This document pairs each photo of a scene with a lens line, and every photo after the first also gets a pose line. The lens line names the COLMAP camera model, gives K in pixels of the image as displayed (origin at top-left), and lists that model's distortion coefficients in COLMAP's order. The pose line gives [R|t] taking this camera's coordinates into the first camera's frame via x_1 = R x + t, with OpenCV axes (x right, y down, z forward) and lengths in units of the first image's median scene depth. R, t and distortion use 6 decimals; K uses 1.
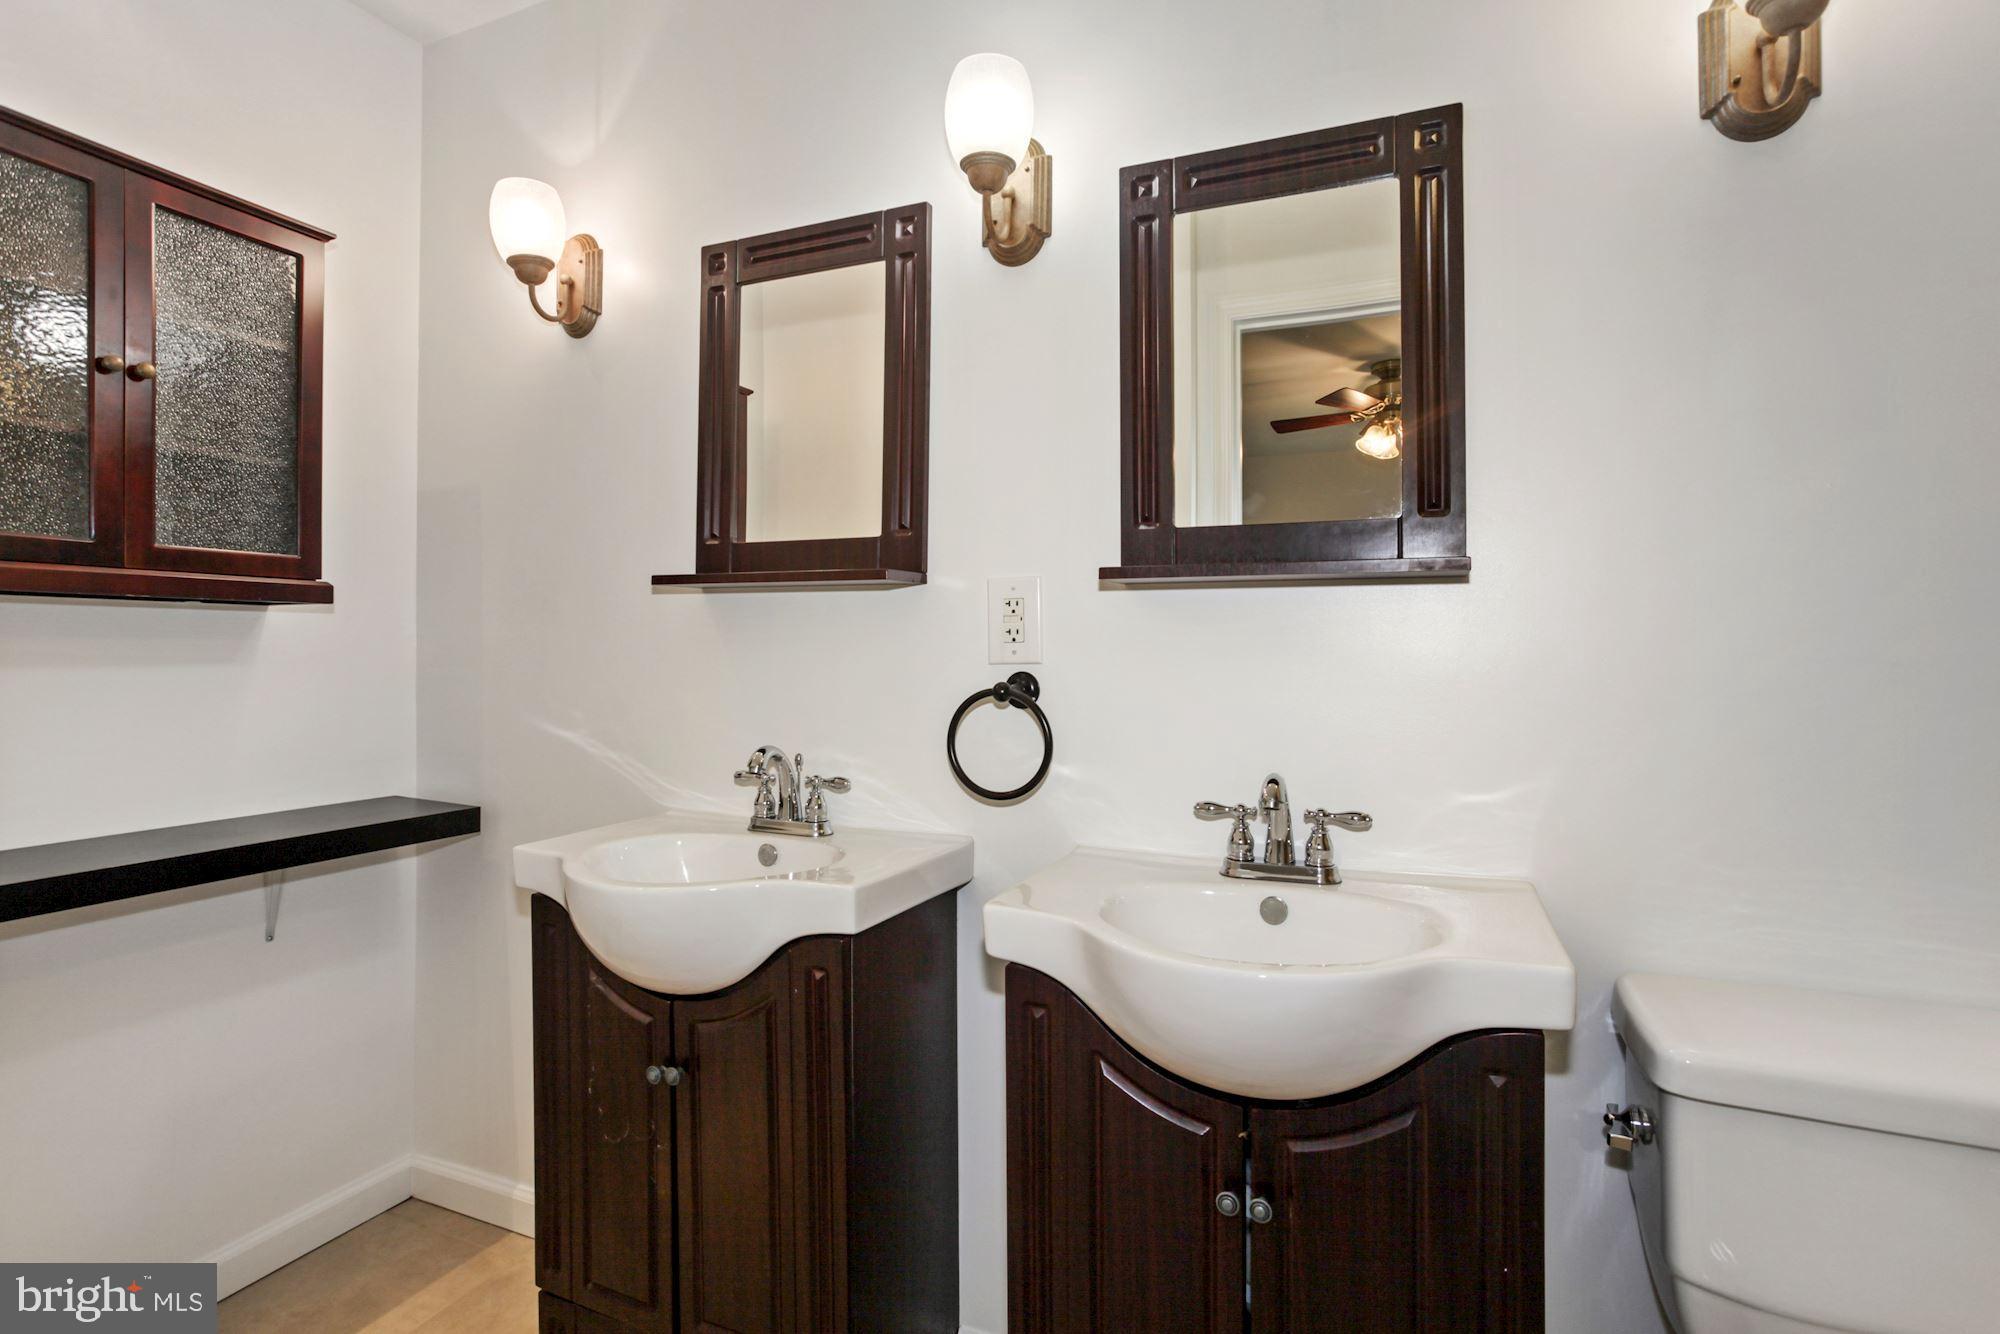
lens RADIAL K [[991.0, 0, 995.7], [0, 991.0, 663.1], [0, 0, 1]] dist [-0.040524, 0.026242]
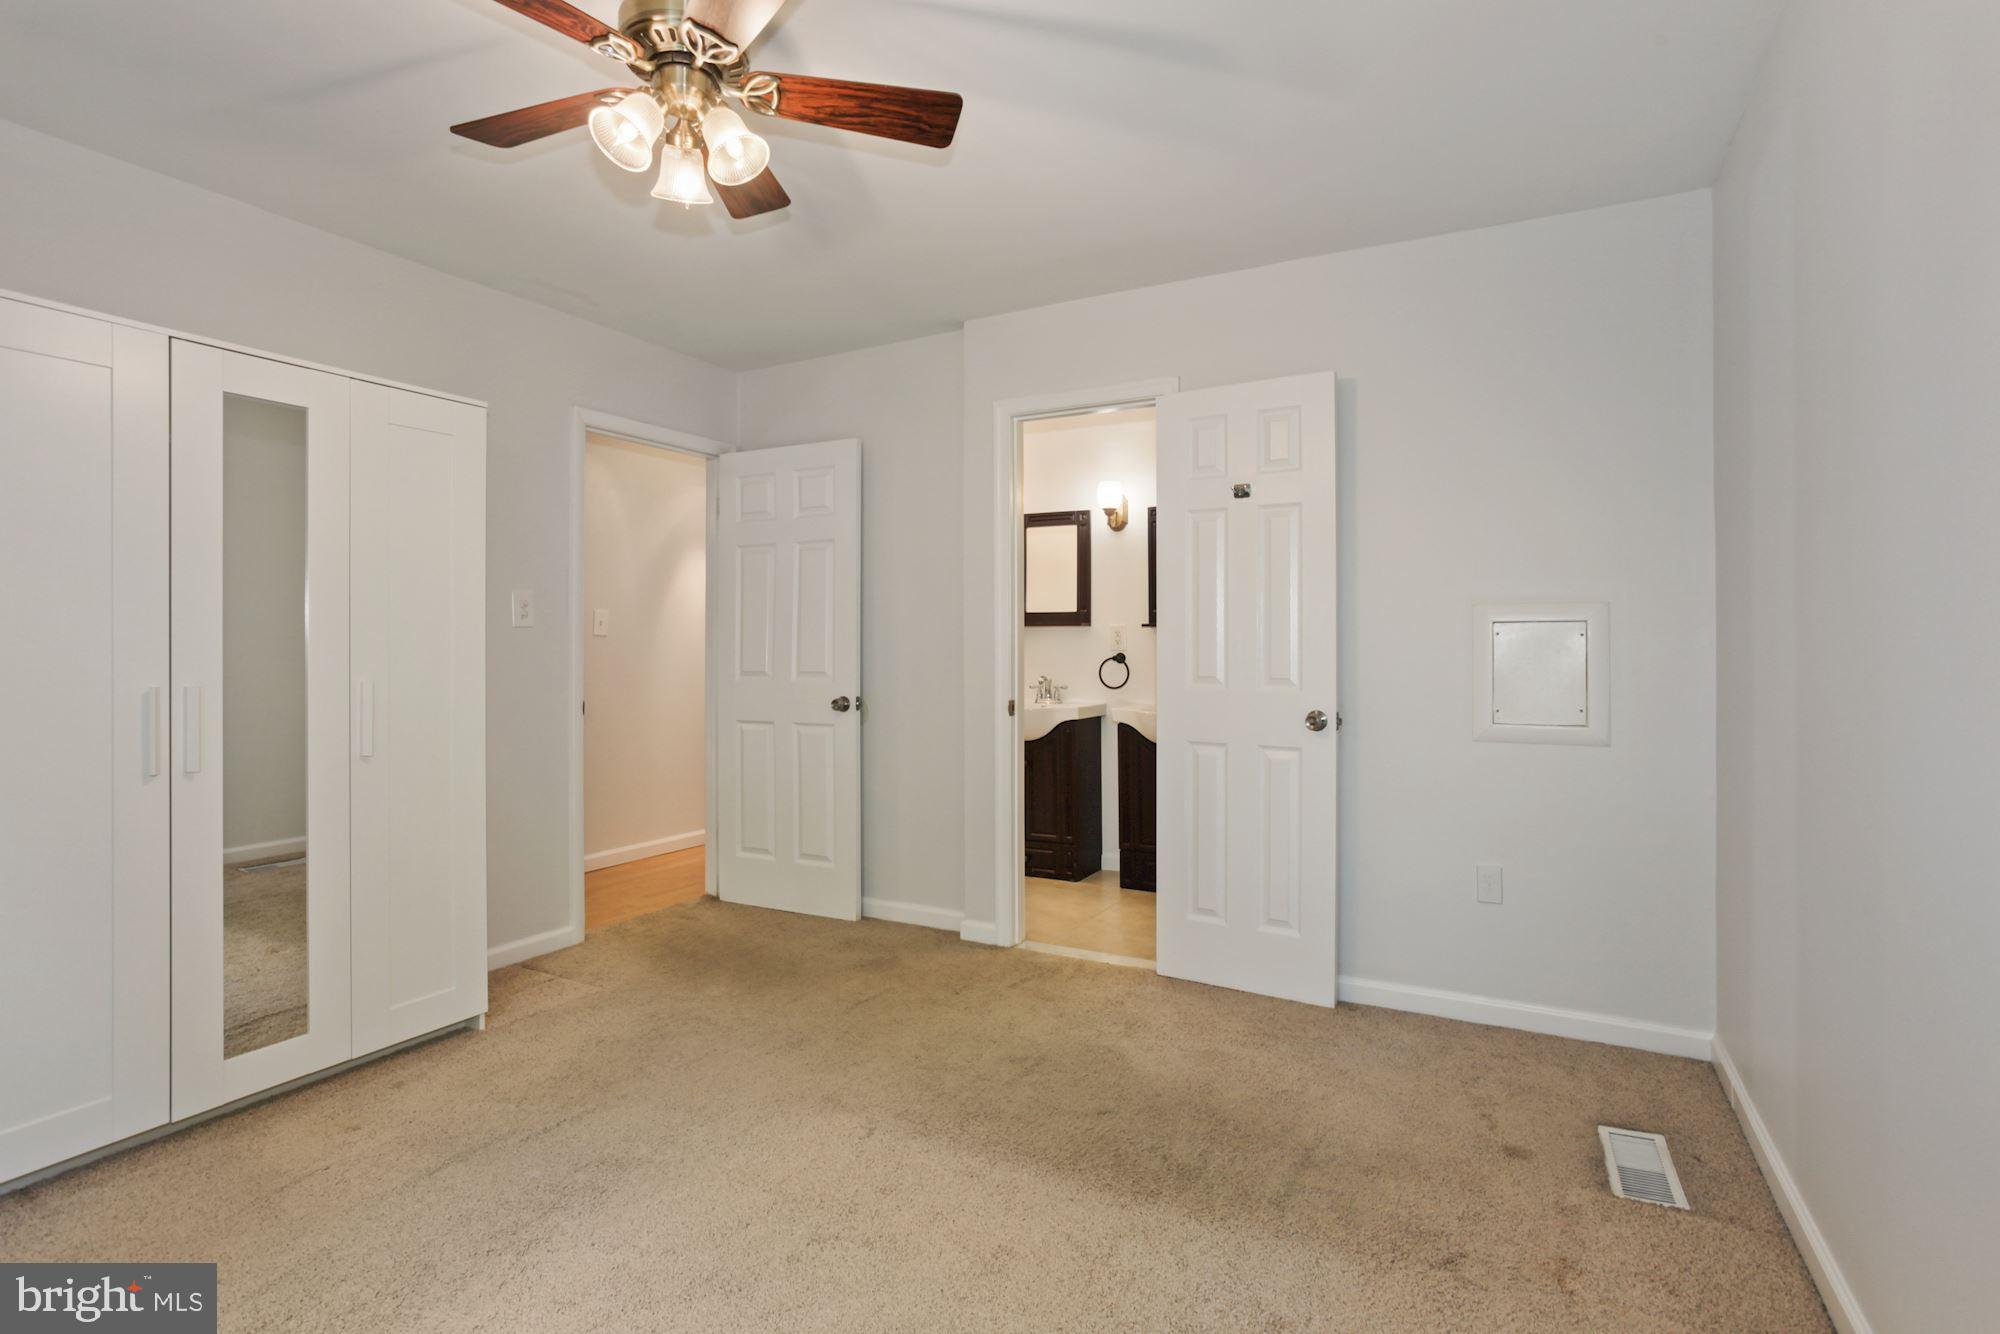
lens RADIAL K [[991.0, 0, 999.9], [0, 991.0, 658.5], [0, 0, 1]] dist [-0.040524, 0.026242]
pose [[0.995391, -0.008747, -0.095496, -0.059815], [0.009381, 0.999937, 0.006186, 0.003692], [0.095436, -0.007053, 0.995411, -2.374432]]
